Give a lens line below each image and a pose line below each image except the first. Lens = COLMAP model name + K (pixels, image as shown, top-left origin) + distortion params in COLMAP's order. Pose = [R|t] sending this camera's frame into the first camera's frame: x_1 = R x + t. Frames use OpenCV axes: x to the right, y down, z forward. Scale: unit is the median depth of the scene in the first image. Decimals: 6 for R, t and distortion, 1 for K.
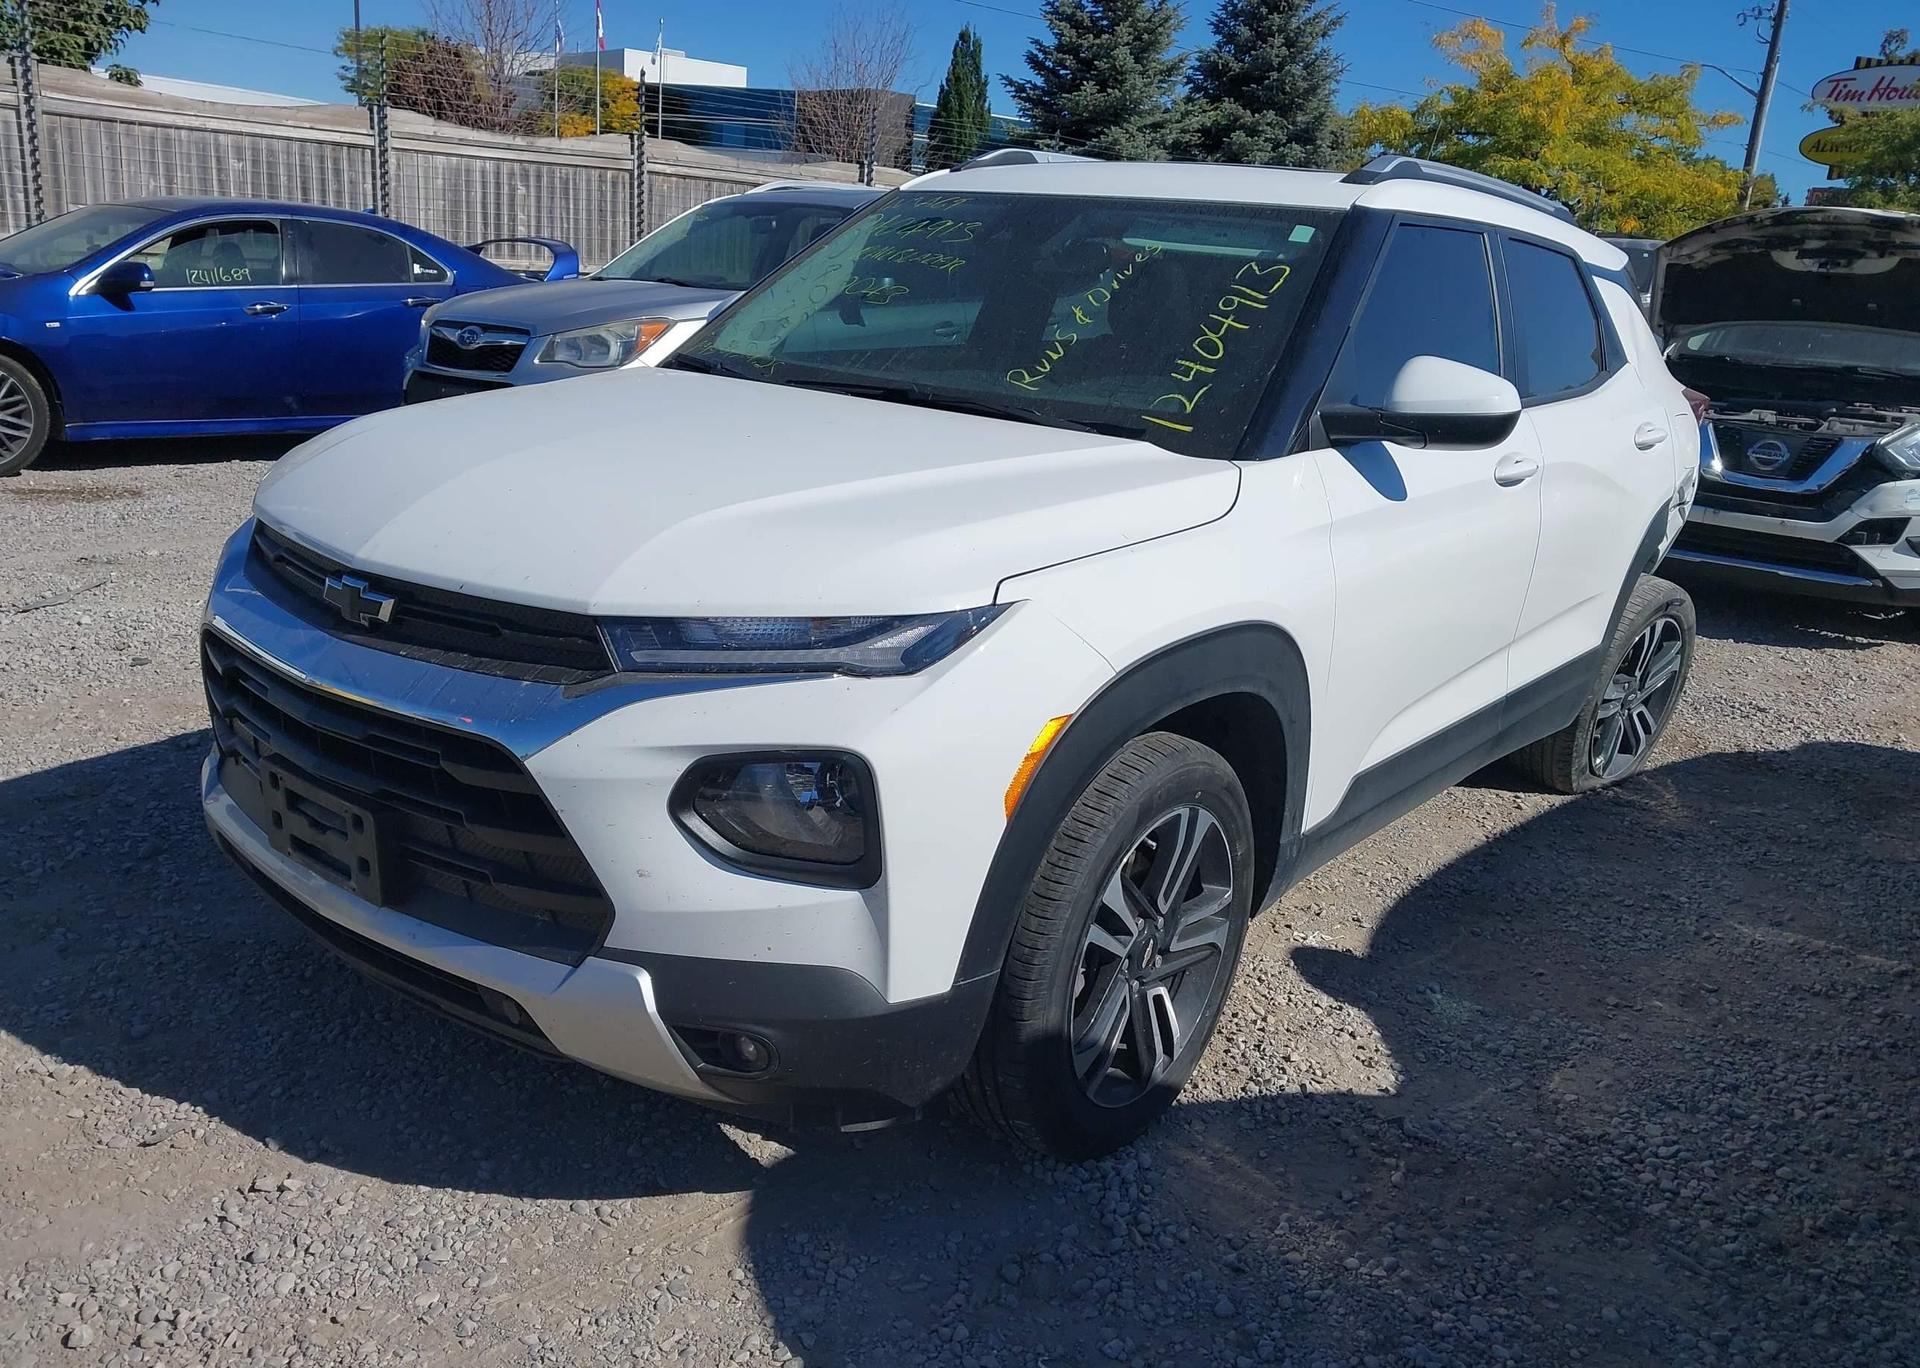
lens RADIAL K [[1532.3, 0, 974.4], [0, 1532.3, 722.3], [0, 0, 1]] dist [-0.003421, 0.007426]
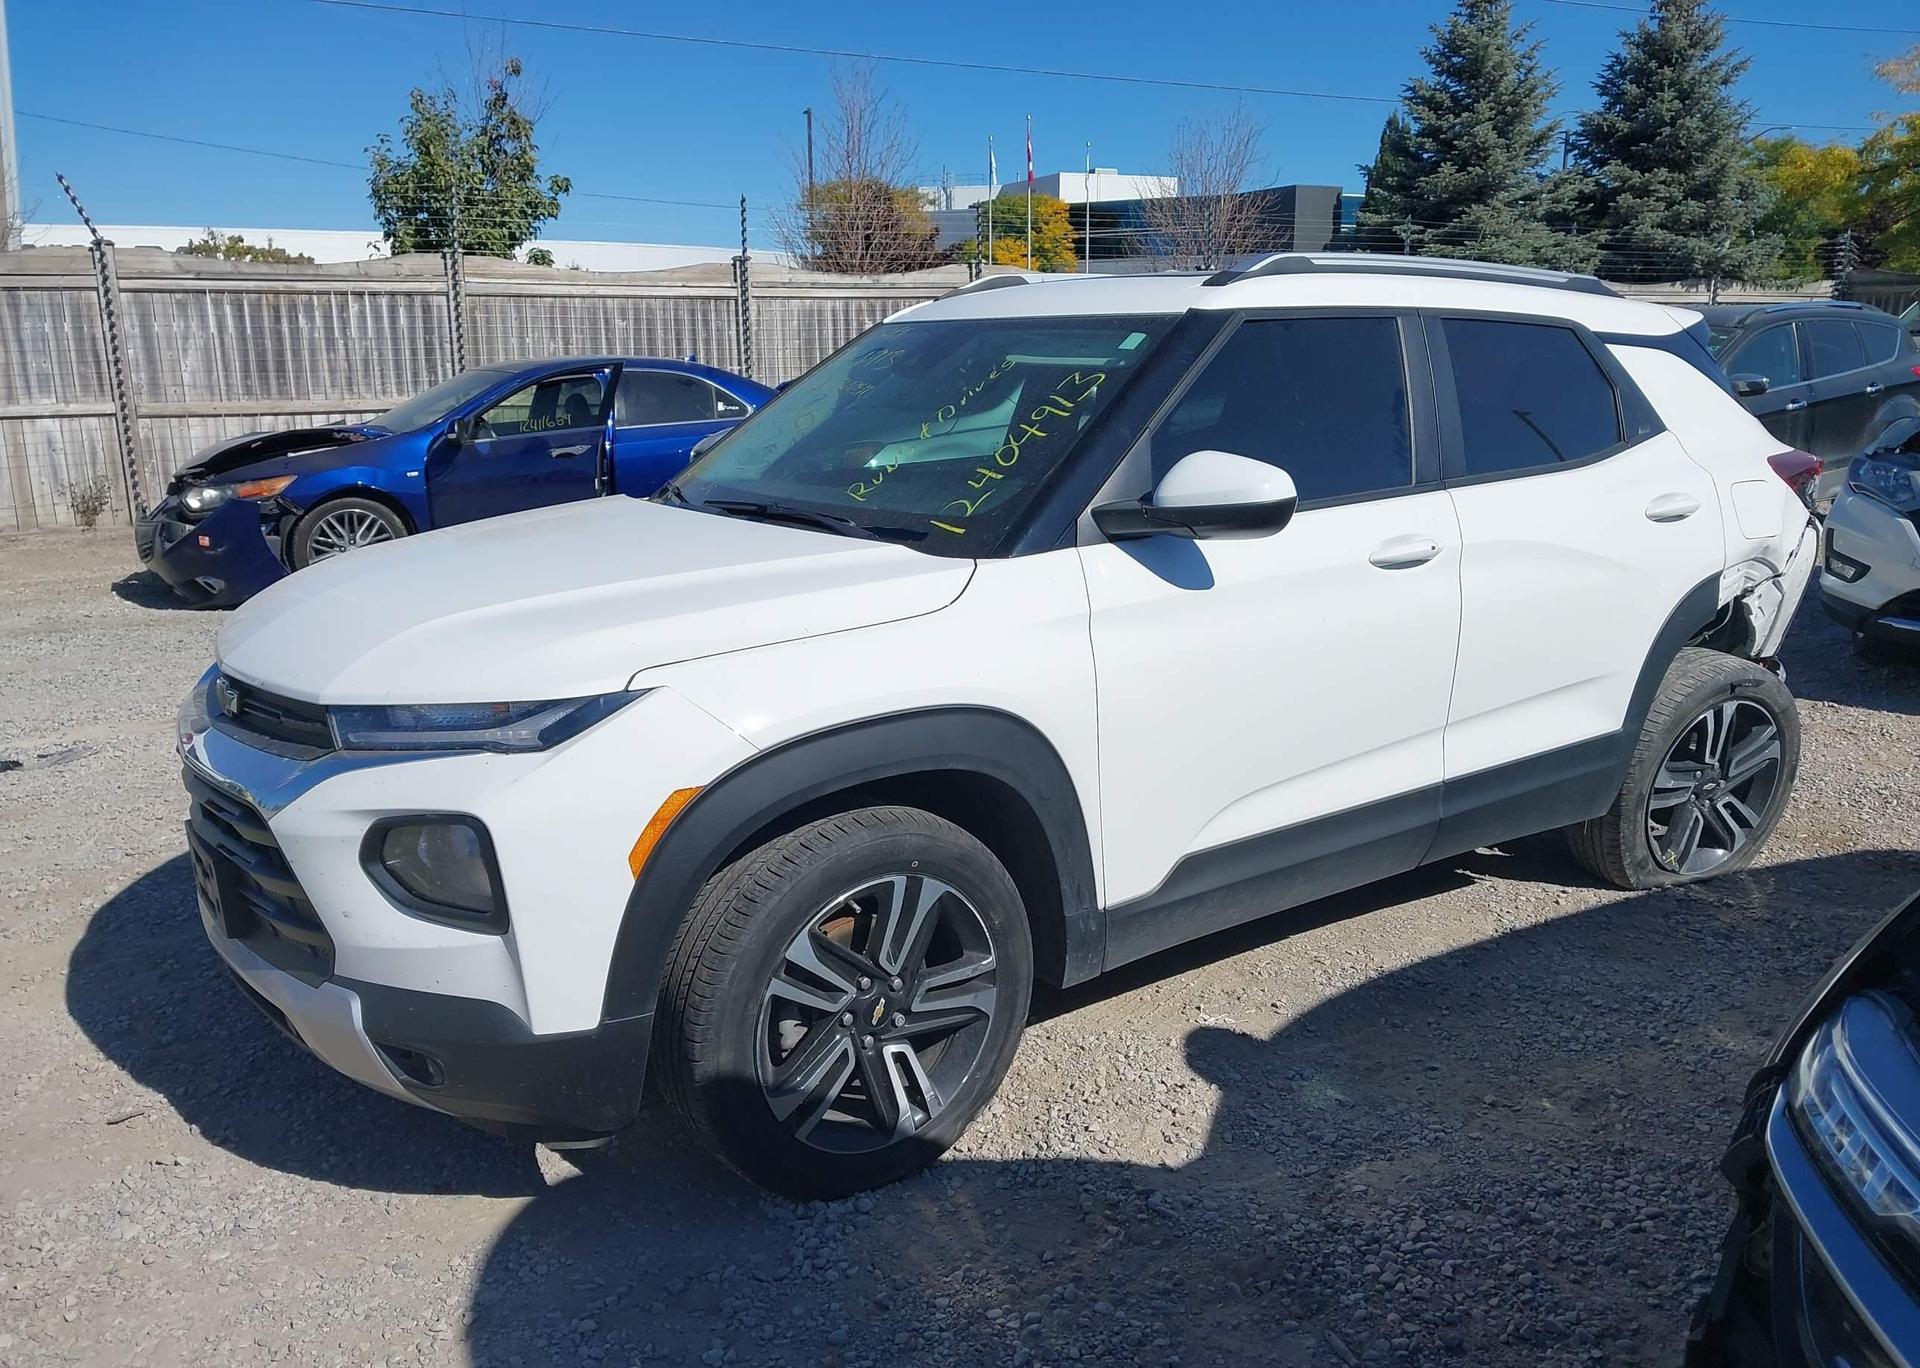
lens RADIAL K [[1545.5, 0, 965.8], [0, 1545.5, 712.5], [0, 0, 1]] dist [0.010370, -0.005996]
pose [[0.955409, -0.009547, -0.295131, 0.268448], [-0.011122, 0.997604, -0.068276, 0.007399], [0.295075, 0.068514, 0.953014, -0.022819]]
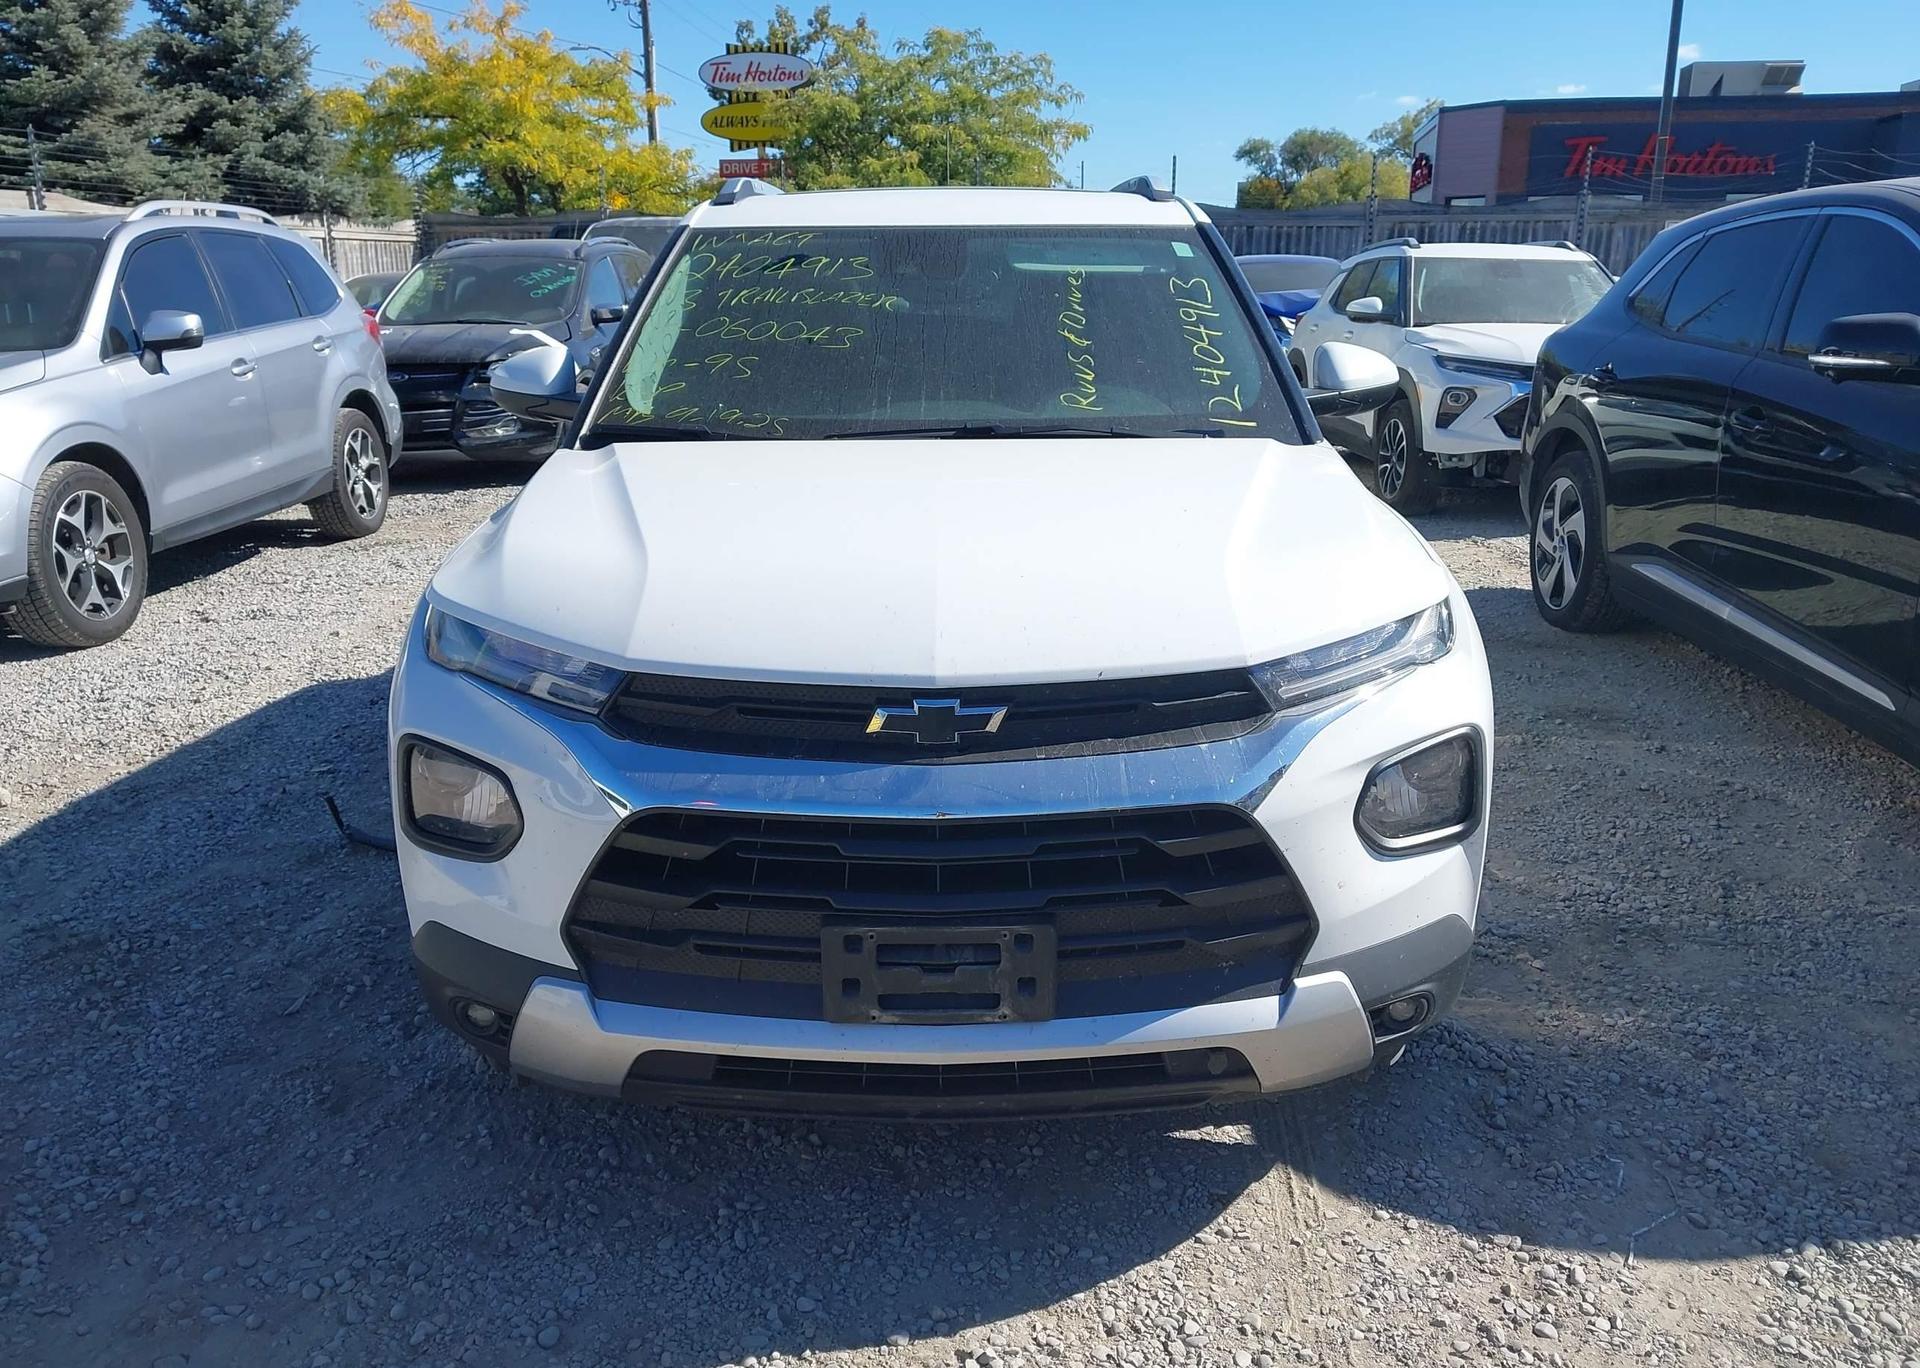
lens RADIAL K [[1545.5, 0, 965.8], [0, 1545.5, 712.5], [0, 0, 1]] dist [0.010370, -0.005996]
pose [[0.775273, -0.239530, 0.584446, -0.449843], [0.236609, 0.968063, 0.082888, -0.075365], [-0.585634, 0.074024, 0.807188, 0.111400]]
